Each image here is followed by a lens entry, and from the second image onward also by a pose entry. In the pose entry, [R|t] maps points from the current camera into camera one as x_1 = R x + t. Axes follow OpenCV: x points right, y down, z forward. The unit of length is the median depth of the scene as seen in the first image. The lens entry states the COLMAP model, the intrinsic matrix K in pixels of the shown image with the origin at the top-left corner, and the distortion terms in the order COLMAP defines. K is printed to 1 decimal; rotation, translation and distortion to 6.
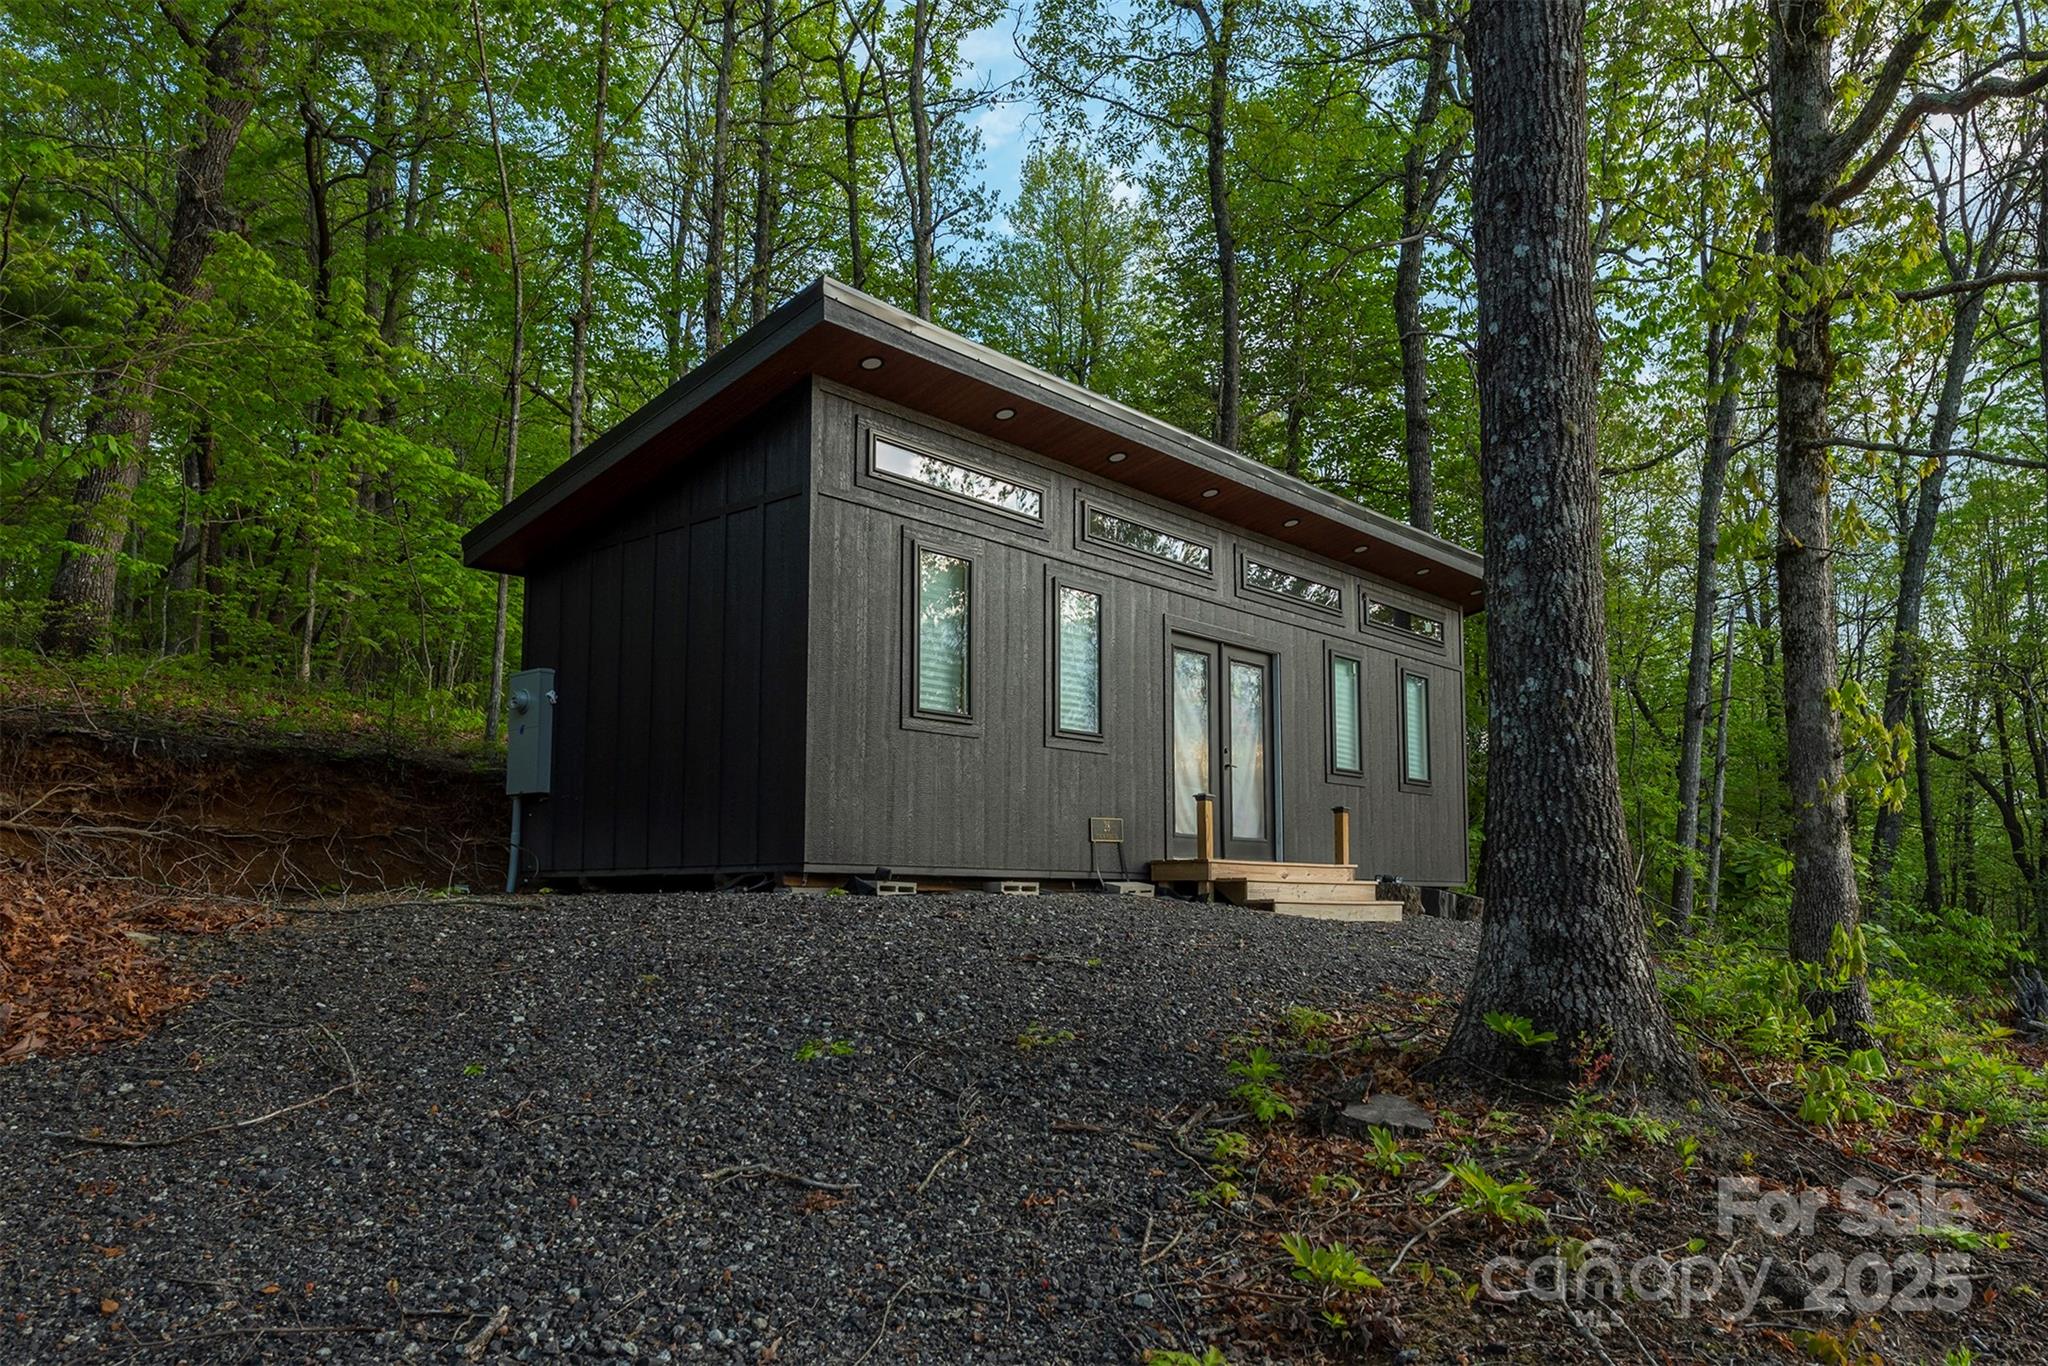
lens RADIAL K [[1473.2, 0, 1045.2], [0, 1473.2, 764.5], [0, 0, 1]] dist [0.008390, 0.000643]
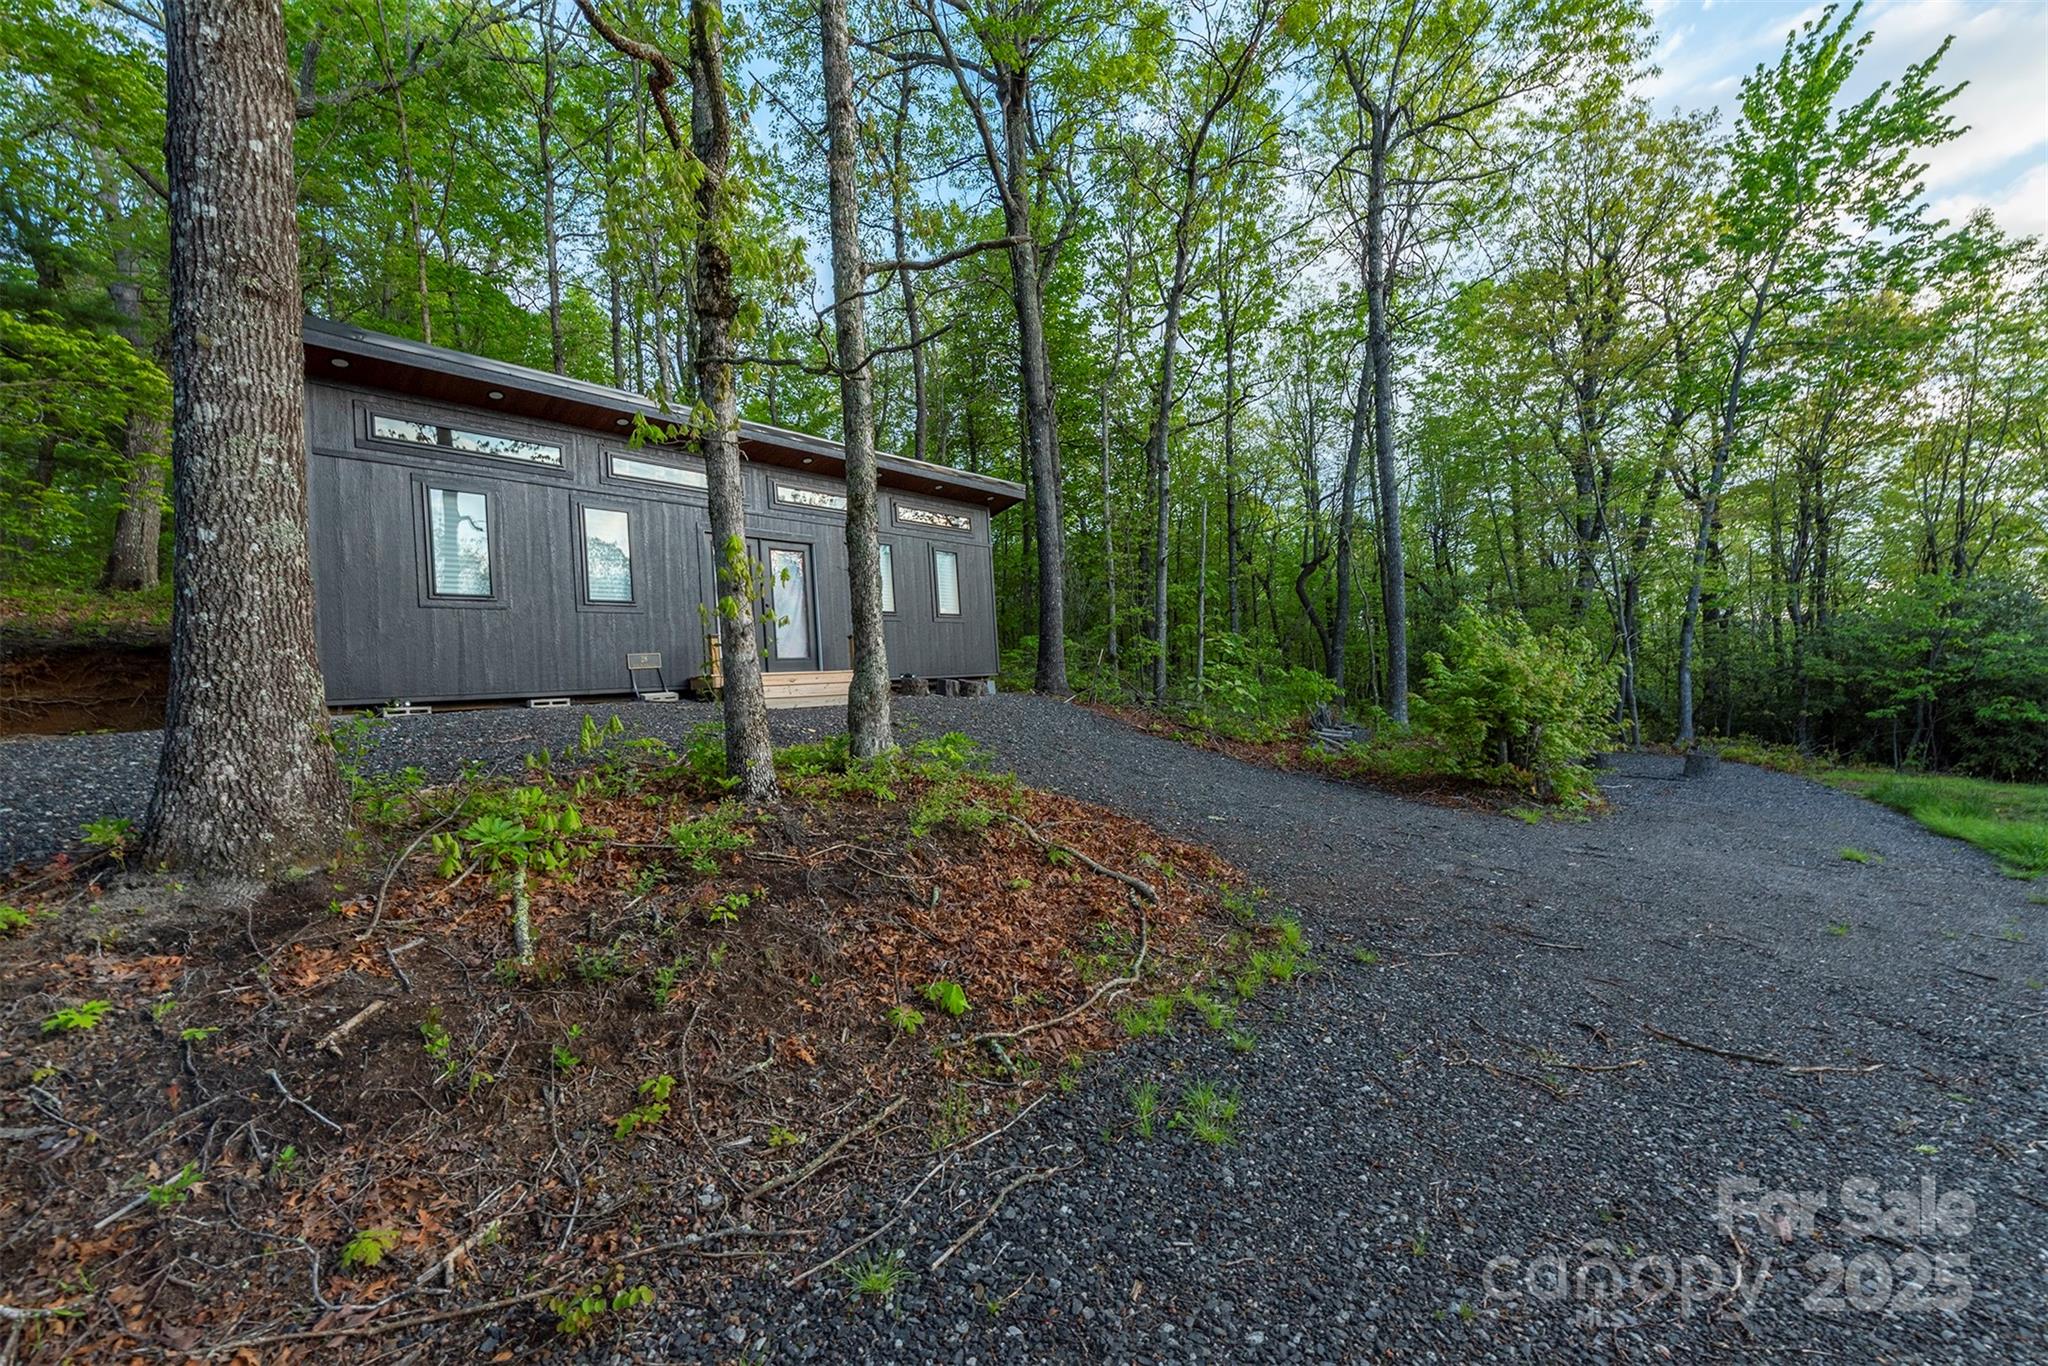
lens RADIAL K [[799.8, 0, 1021.5], [0, 799.8, 674.3], [0, 0, 1]] dist [0.010458, -0.002549]
pose [[0.997854, -0.064820, -0.009245, 0.445016], [0.065337, 0.994954, 0.076136, 0.018992], [0.004264, -0.076577, 0.997055, 0.132541]]
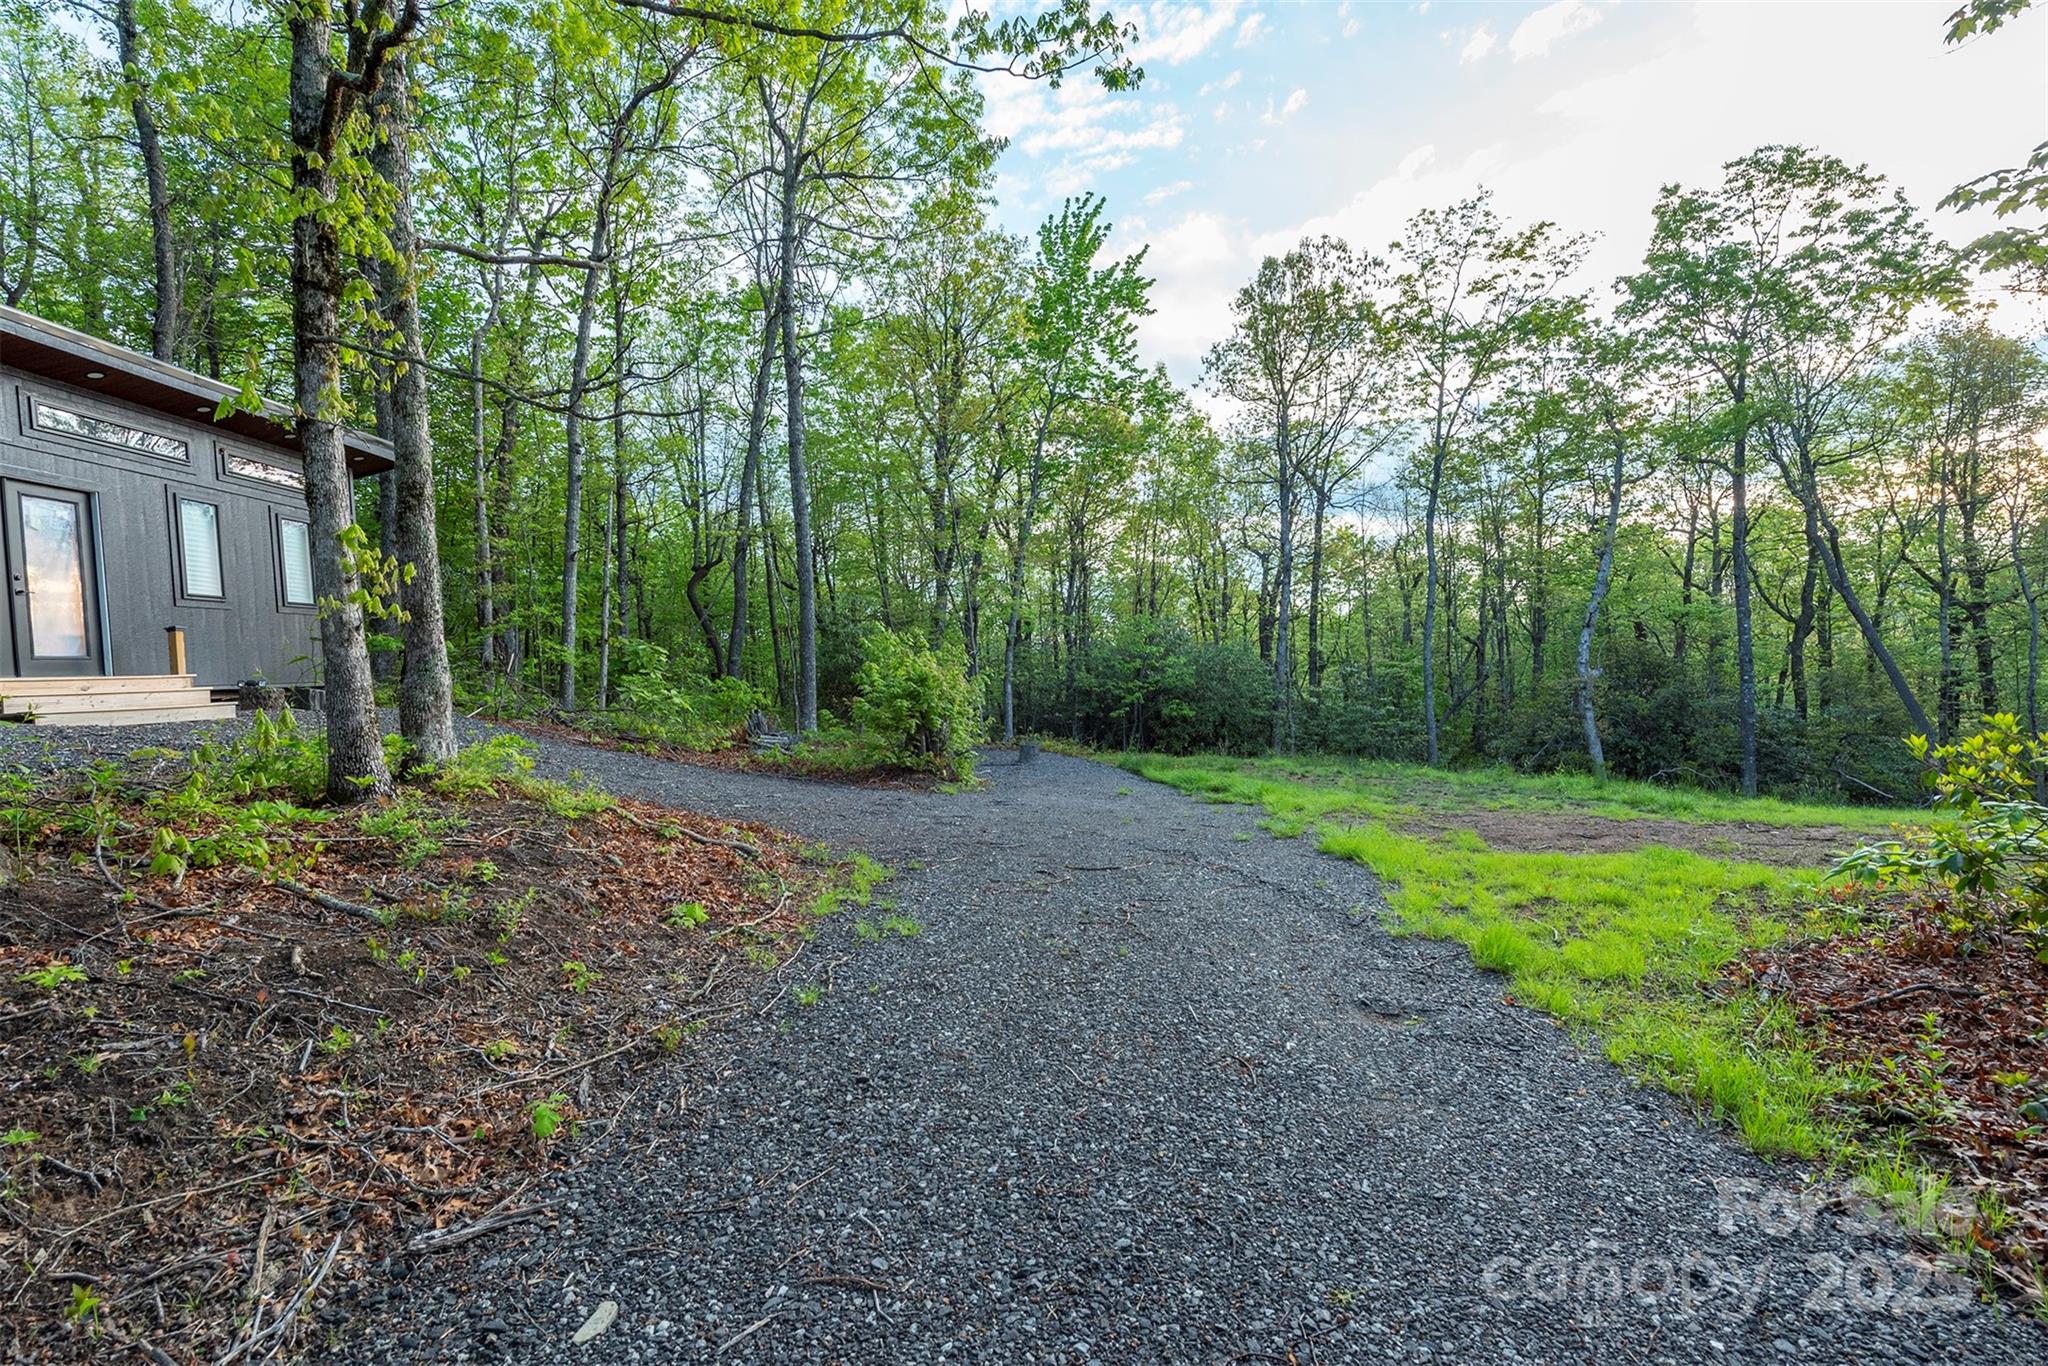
lens RADIAL K [[943.1, 0, 1017.6], [0, 943.1, 675.8], [0, 0, 1]] dist [0.008042, -0.003813]
pose [[0.753260, -0.057746, 0.655183, 0.232354], [0.001007, 0.996238, 0.086648, 0.003120], [-0.657722, -0.064609, 0.750485, -0.025202]]
